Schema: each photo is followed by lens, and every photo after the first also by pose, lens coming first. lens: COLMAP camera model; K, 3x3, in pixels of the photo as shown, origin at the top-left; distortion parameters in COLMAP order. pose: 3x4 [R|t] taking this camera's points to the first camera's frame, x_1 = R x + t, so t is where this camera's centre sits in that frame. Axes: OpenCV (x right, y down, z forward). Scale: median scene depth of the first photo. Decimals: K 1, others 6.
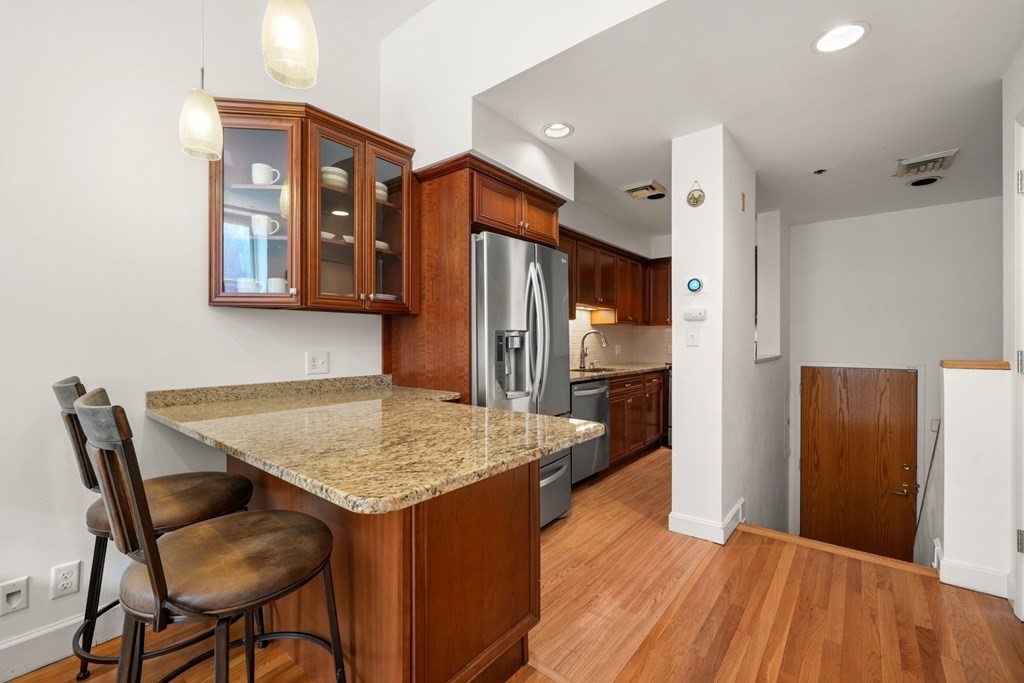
lens RADIAL K [[432.9, 0, 506.5], [0, 432.9, 340.7], [0, 0, 1]] dist [-0.000511, 0.000318]
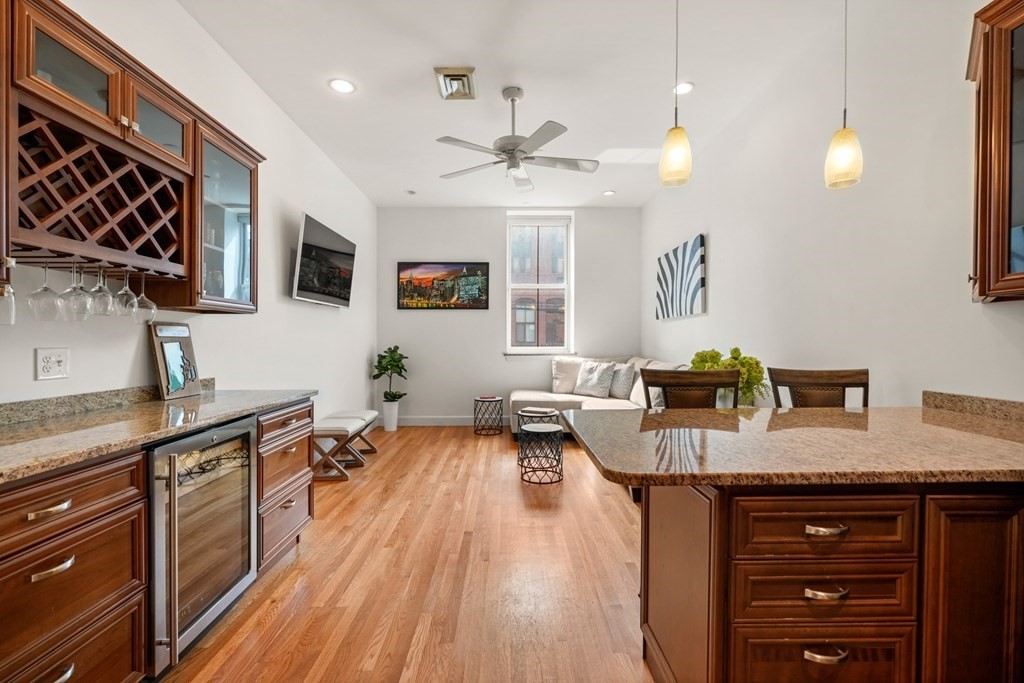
lens RADIAL K [[436.8, 0, 513.3], [0, 436.8, 349.5], [0, 0, 1]] dist [-0.001125, -0.000505]
pose [[-0.762675, 0.016231, -0.646578, 0.457491], [0.004020, 0.999785, 0.020355, -0.007707], [0.646770, 0.012925, -0.762576, 0.814409]]
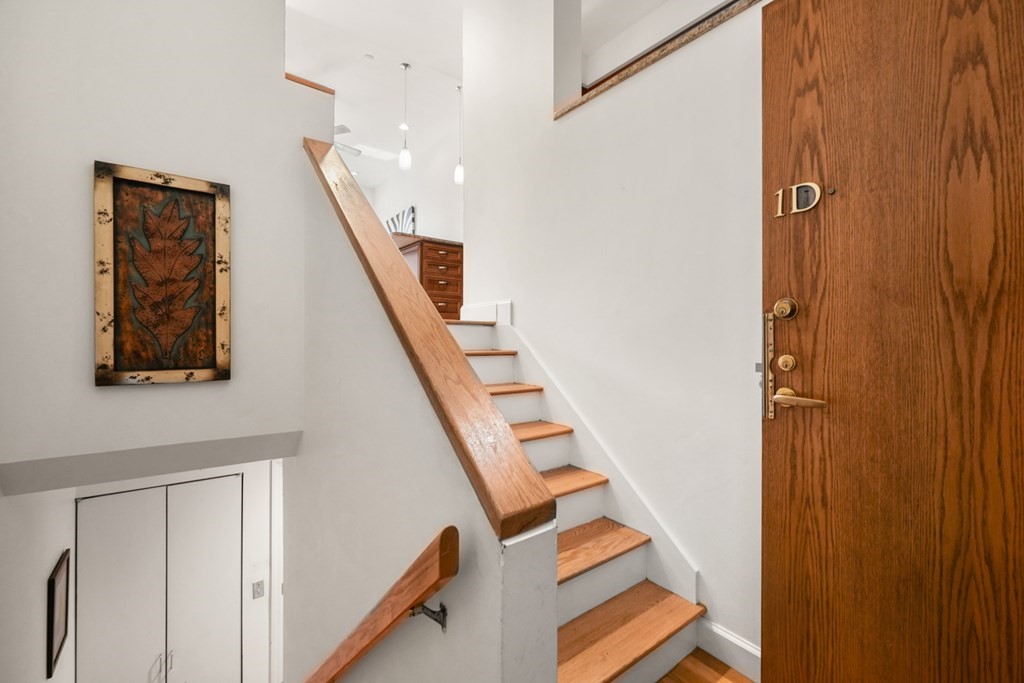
lens RADIAL K [[436.8, 0, 513.3], [0, 436.8, 349.5], [0, 0, 1]] dist [-0.001125, -0.000505]
pose [[-0.223043, 0.016186, -0.974674, 1.618963], [-0.002566, 0.999849, 0.017191, 0.520224], [0.974805, 0.006335, -0.222967, 1.356426]]
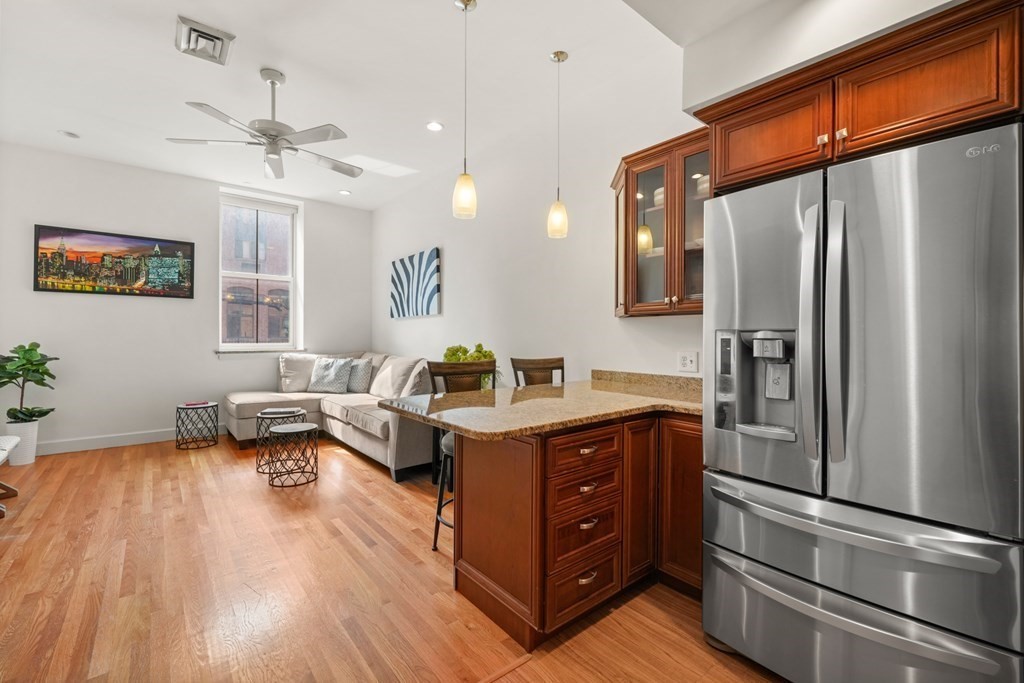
lens RADIAL K [[432.9, 0, 506.5], [0, 432.9, 340.7], [0, 0, 1]] dist [-0.000511, 0.000318]
pose [[-0.200520, 0.010367, -0.979635, 0.674550], [-0.002714, 0.999934, 0.011137, -0.012521], [0.979686, 0.004892, -0.200478, 0.705943]]
